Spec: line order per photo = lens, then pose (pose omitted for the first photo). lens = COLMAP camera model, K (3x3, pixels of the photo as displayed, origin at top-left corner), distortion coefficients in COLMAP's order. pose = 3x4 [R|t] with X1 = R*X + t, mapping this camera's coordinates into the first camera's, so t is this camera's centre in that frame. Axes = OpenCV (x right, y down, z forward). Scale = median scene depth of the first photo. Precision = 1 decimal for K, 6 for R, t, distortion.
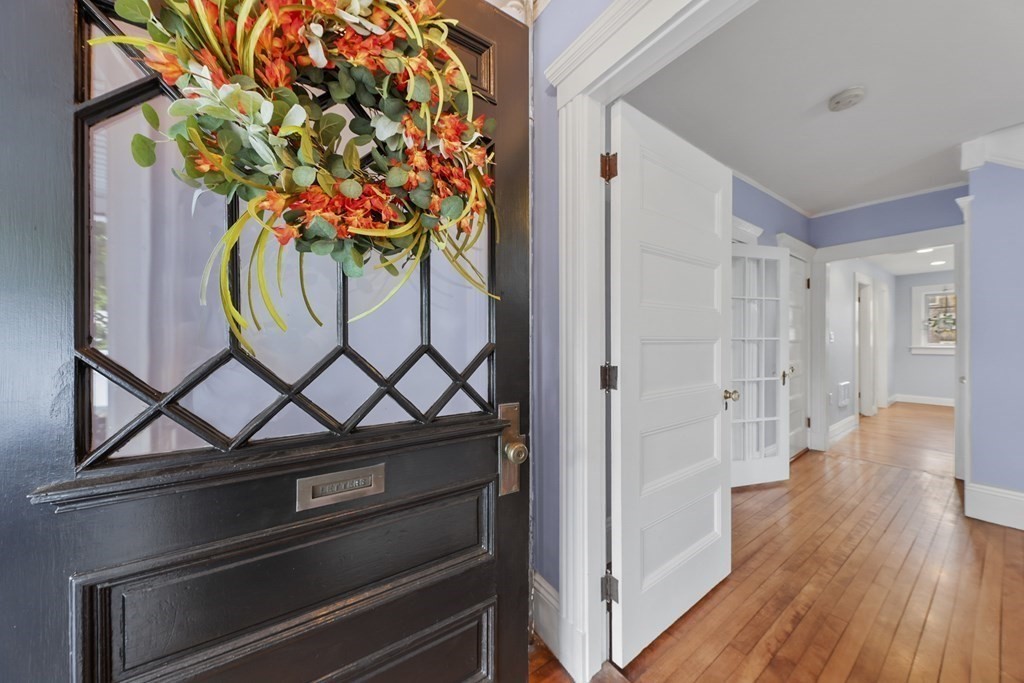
lens RADIAL K [[353.4, 0, 515.5], [0, 353.4, 342.3], [0, 0, 1]] dist [0.001810, -0.000588]
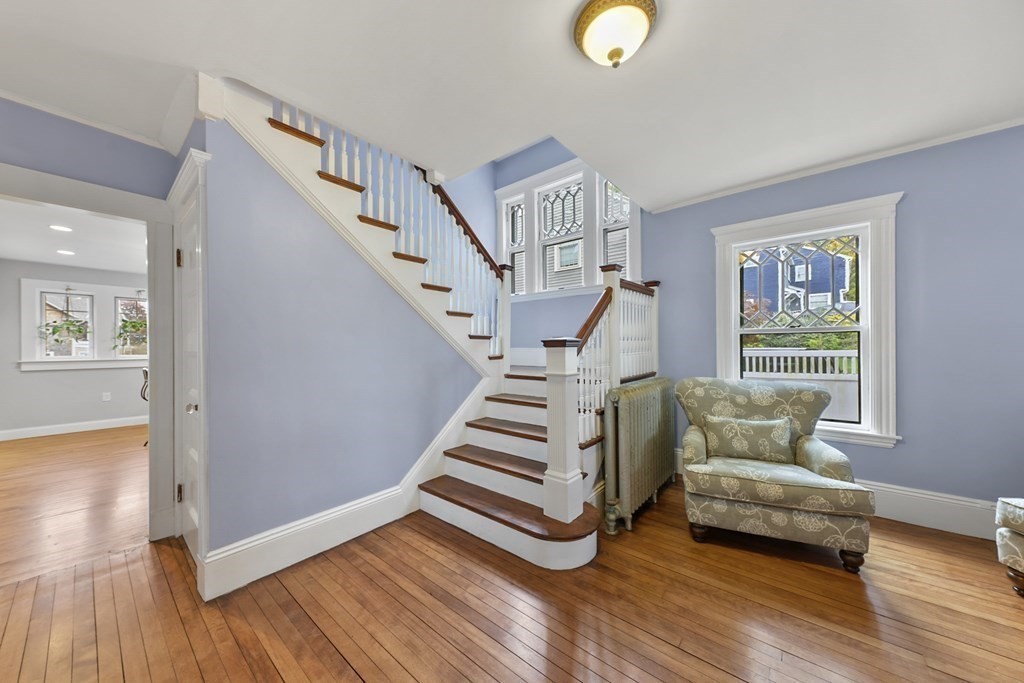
lens RADIAL K [[353.4, 0, 518.3], [0, 353.4, 347.6], [0, 0, 1]] dist [0.001810, -0.000588]
pose [[-0.268698, 0.001546, 0.963223, 0.163156], [0.009901, 0.999950, 0.001156, -0.005639], [-0.963174, 0.009847, -0.268700, 0.227651]]
